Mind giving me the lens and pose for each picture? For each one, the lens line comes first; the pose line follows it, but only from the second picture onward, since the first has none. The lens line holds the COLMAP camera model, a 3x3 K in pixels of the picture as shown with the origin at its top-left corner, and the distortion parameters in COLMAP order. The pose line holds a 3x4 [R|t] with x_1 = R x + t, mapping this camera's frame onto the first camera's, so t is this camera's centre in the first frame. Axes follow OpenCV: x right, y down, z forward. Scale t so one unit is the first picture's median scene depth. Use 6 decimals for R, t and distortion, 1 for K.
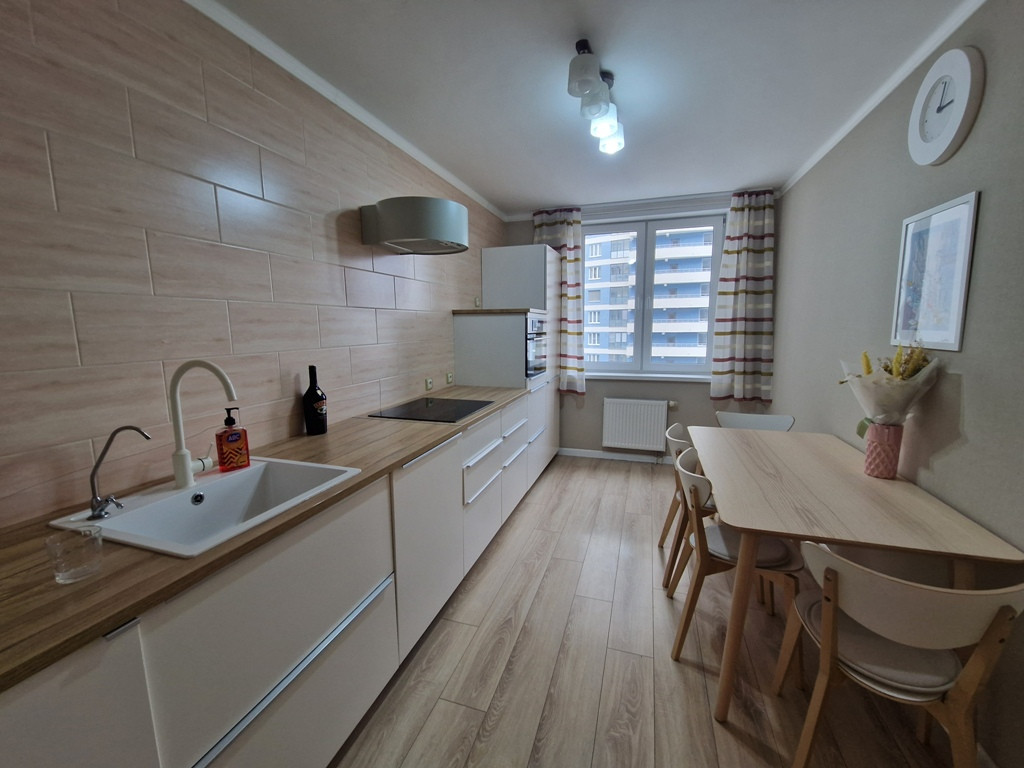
lens RADIAL K [[417.5, 0, 512.9], [0, 417.5, 385.0], [0, 0, 1]] dist [0.008935, -0.007018]
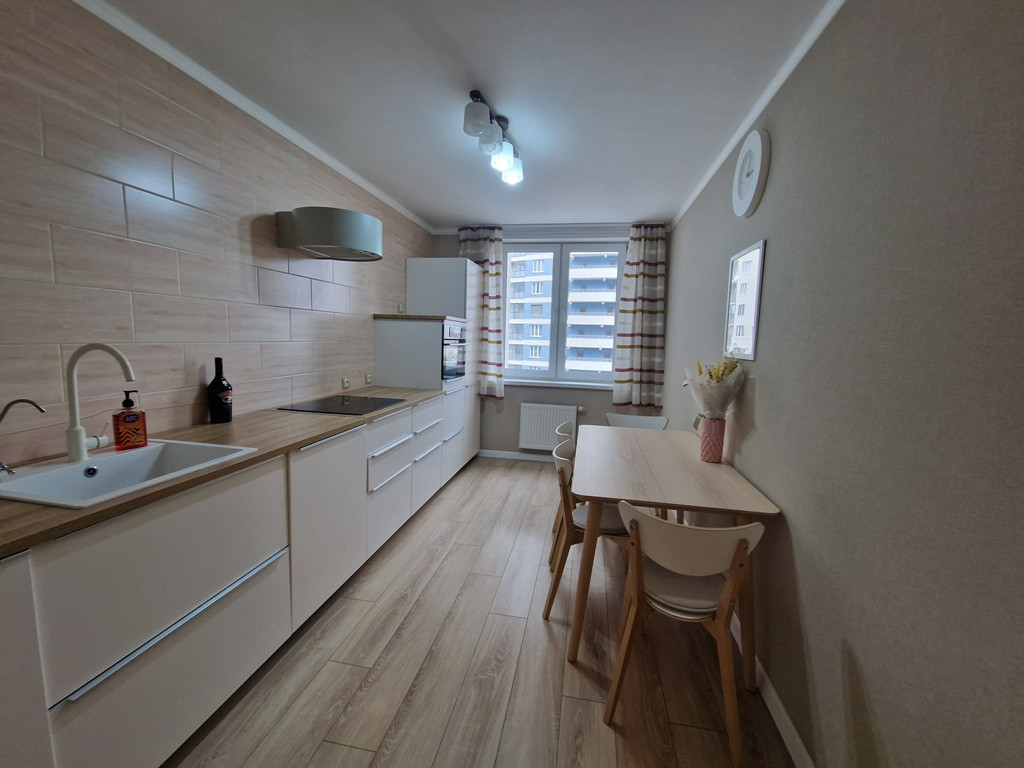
lens RADIAL K [[417.5, 0, 513.6], [0, 417.5, 384.2], [0, 0, 1]] dist [0.008935, -0.007018]
pose [[0.990573, 0.024560, 0.134763, 0.119819], [-0.020588, 0.999314, -0.030789, 0.038506], [-0.135426, 0.027724, 0.990399, -0.151314]]
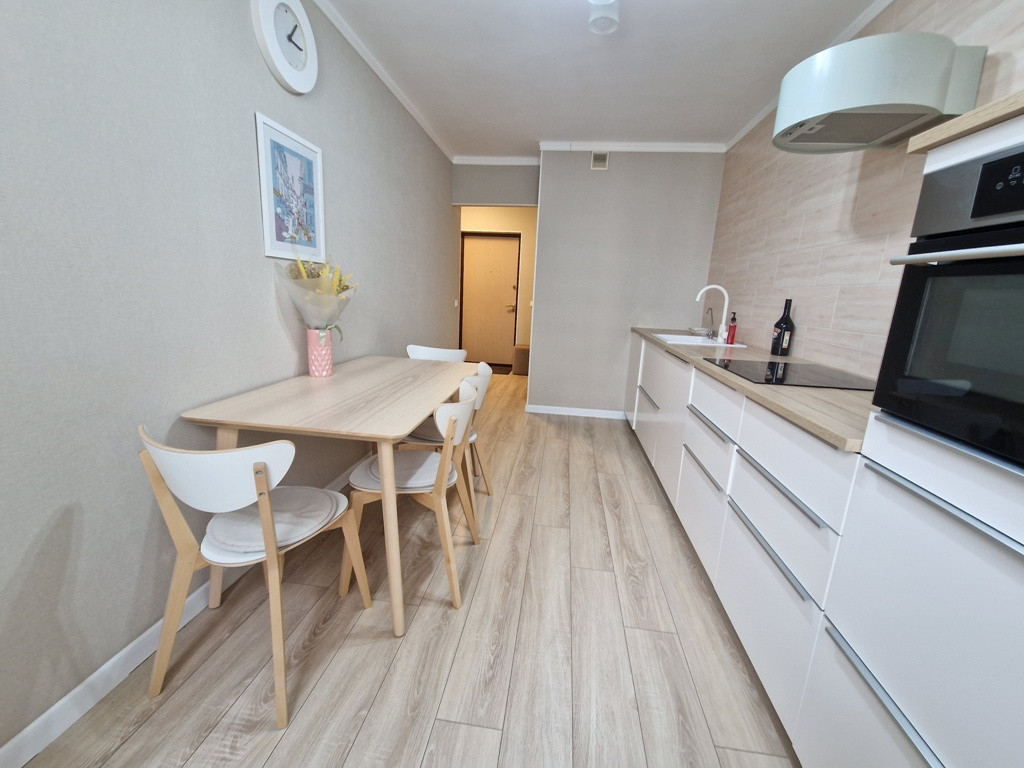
lens RADIAL K [[417.5, 0, 514.0], [0, 417.5, 384.5], [0, 0, 1]] dist [0.008935, -0.007018]
pose [[-0.981330, 0.003967, -0.192290, 0.551252], [-0.065142, 0.933839, 0.351711, -0.192517], [0.180964, 0.357671, -0.916146, 2.073564]]
